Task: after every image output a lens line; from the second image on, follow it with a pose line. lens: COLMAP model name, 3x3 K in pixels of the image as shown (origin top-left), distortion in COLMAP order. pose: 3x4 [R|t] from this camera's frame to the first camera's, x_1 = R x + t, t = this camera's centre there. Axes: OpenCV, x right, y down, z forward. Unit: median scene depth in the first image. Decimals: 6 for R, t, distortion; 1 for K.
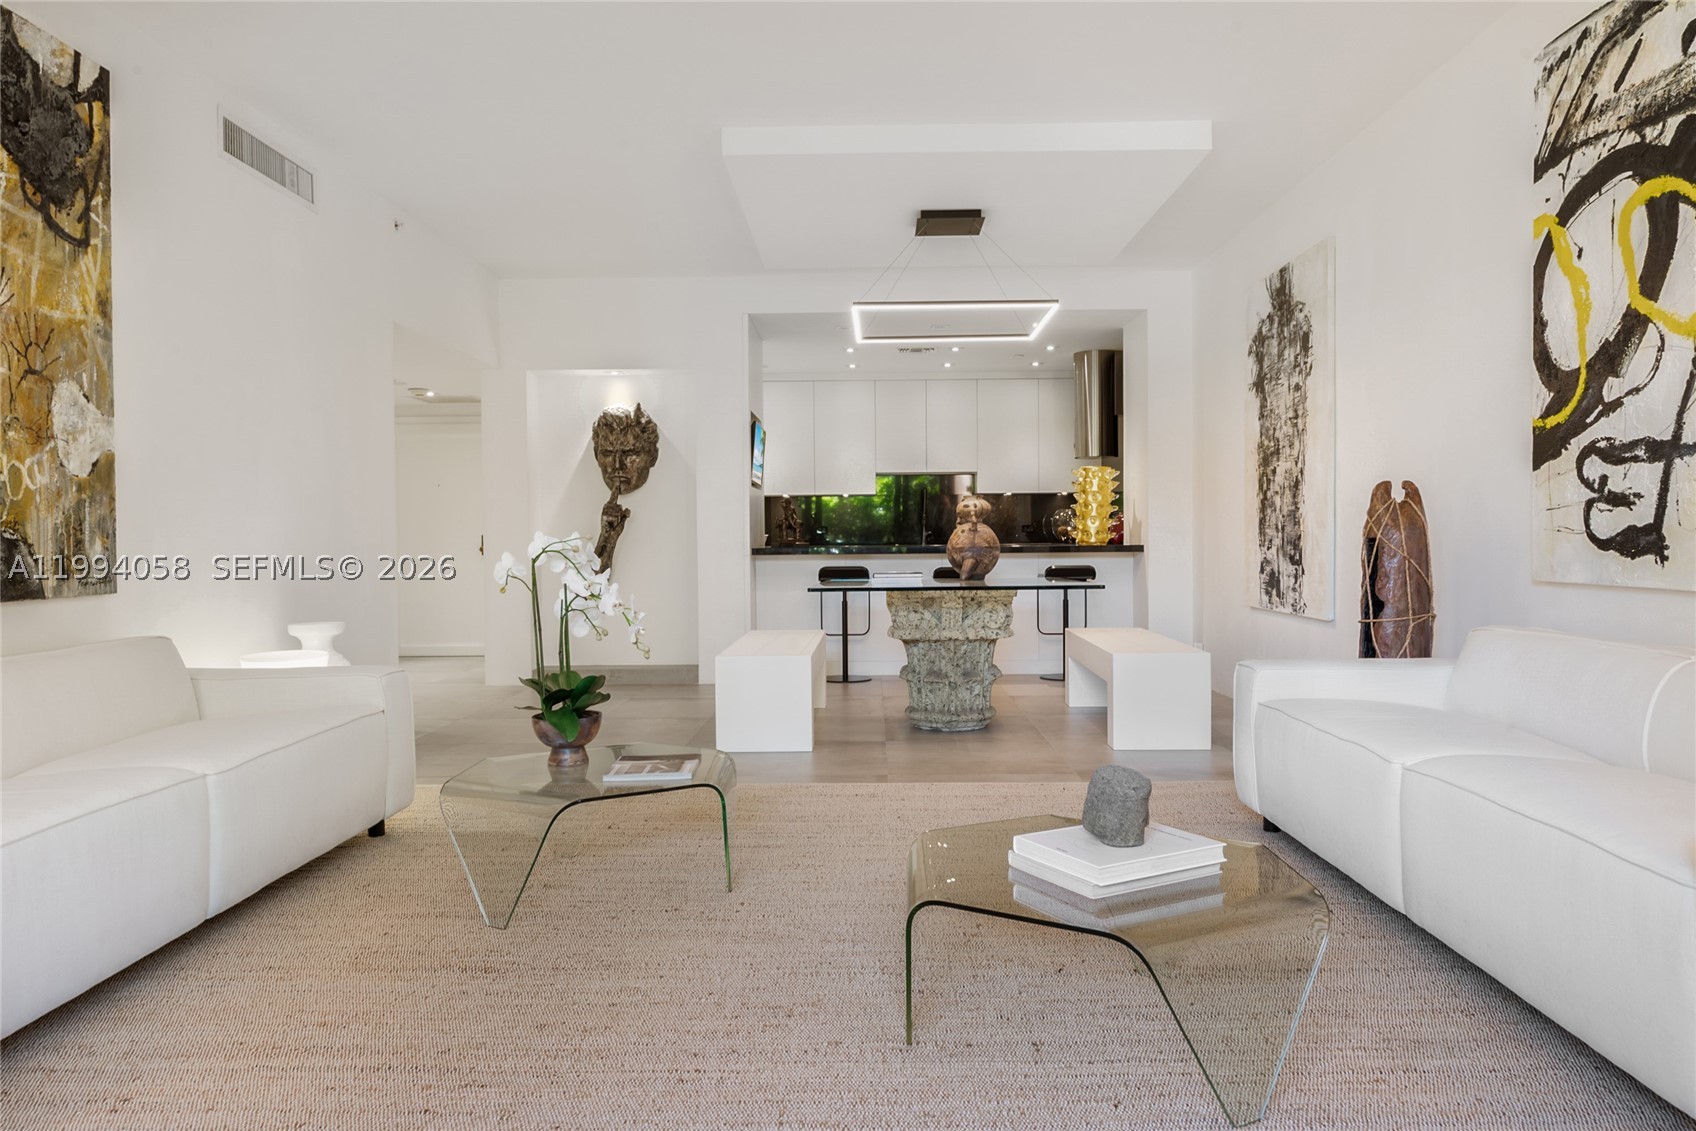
lens RADIAL K [[1171.5, 0, 861.3], [0, 1171.5, 559.7], [0, 0, 1]] dist [-0.007149, -0.003360]
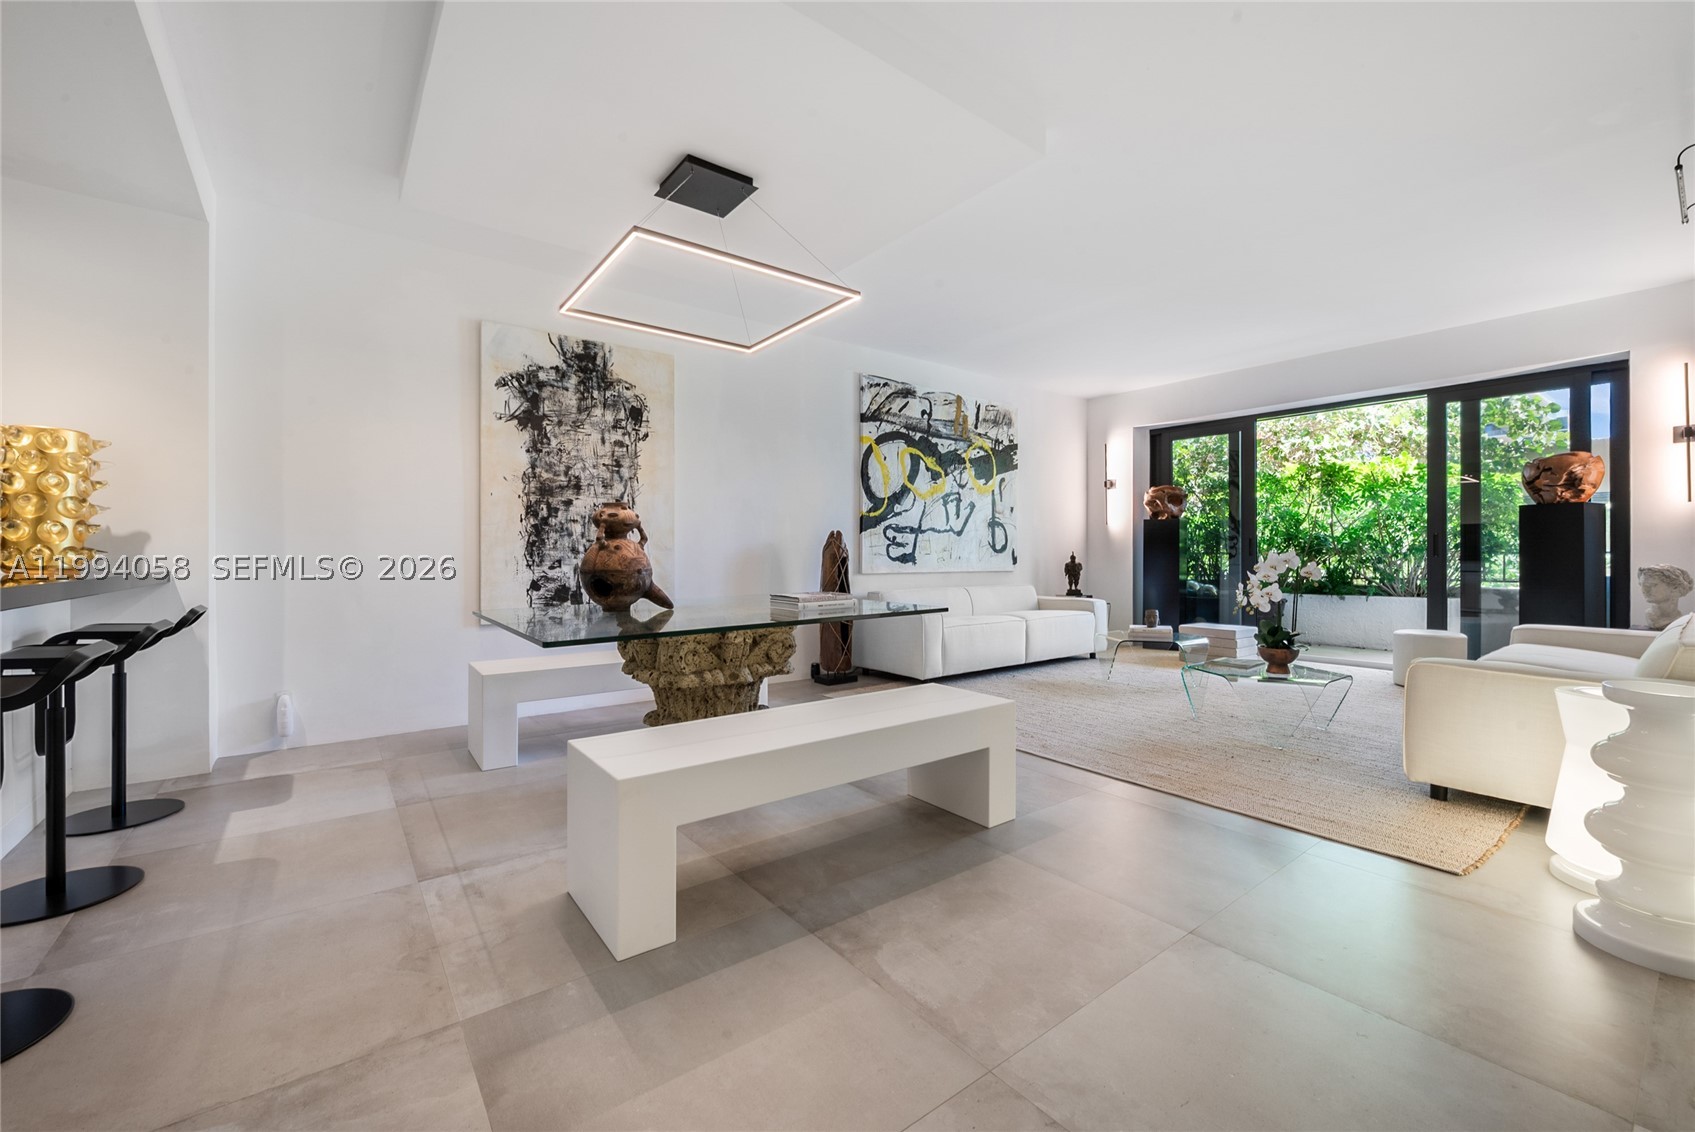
lens RADIAL K [[679.5, 0, 857.2], [0, 679.5, 557.3], [0, 0, 1]] dist [-0.010861, -0.000769]
pose [[-0.626308, 0.005925, 0.779553, -0.363494], [0.020511, 0.999750, 0.008881, -0.019577], [-0.779305, 0.021552, -0.626273, 1.186680]]
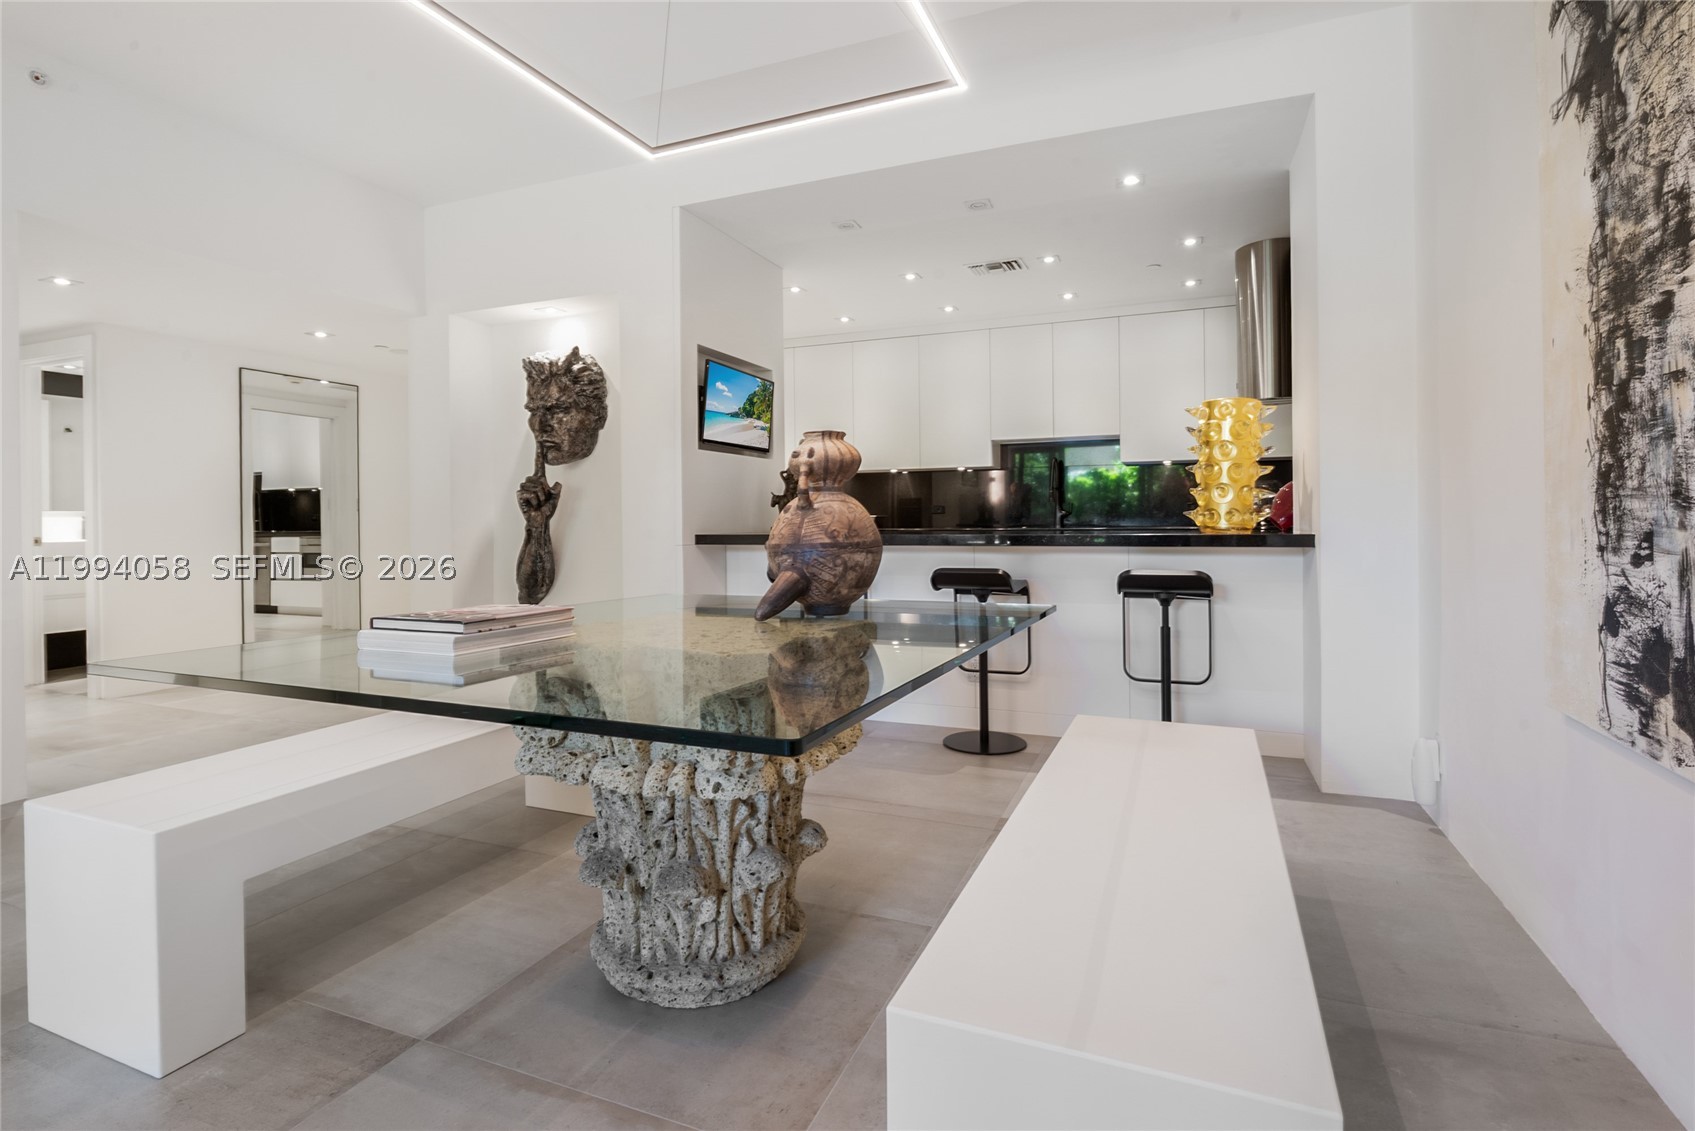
lens RADIAL K [[828.5, 0, 848.3], [0, 828.5, 517.4], [0, 0, 1]] dist [-0.010972, 0.000188]
pose [[0.927988, 0.000106, -0.372609, 0.232674], [-0.006548, 0.999850, -0.016025, -0.016308], [0.372551, 0.017311, 0.927850, 0.715825]]
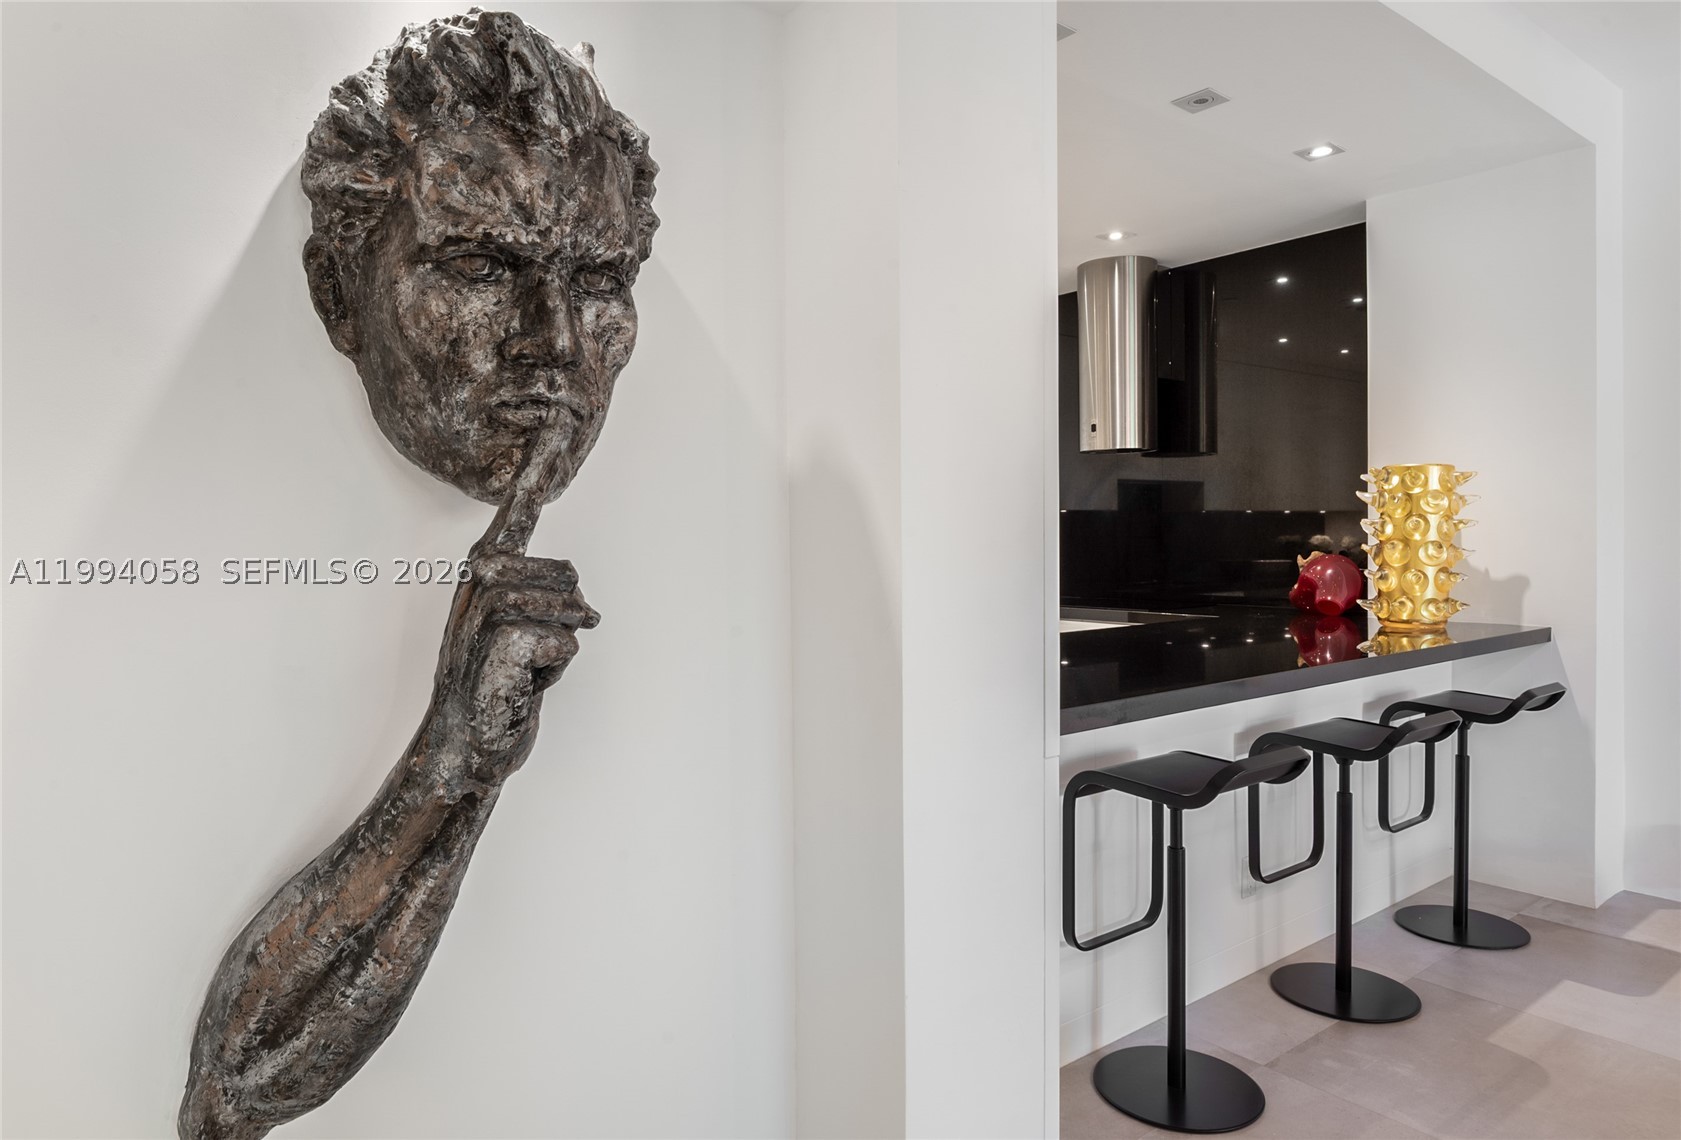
lens RADIAL K [[1028.3, 0, 805.3], [0, 1028.3, 550.0], [0, 0, 1]] dist [-0.003013, -0.002613]
pose [[0.794682, -0.007600, 0.606978, -0.342829], [0.012582, 0.999913, -0.003953, -0.059805], [-0.606895, 0.010778, 0.794709, 1.073287]]
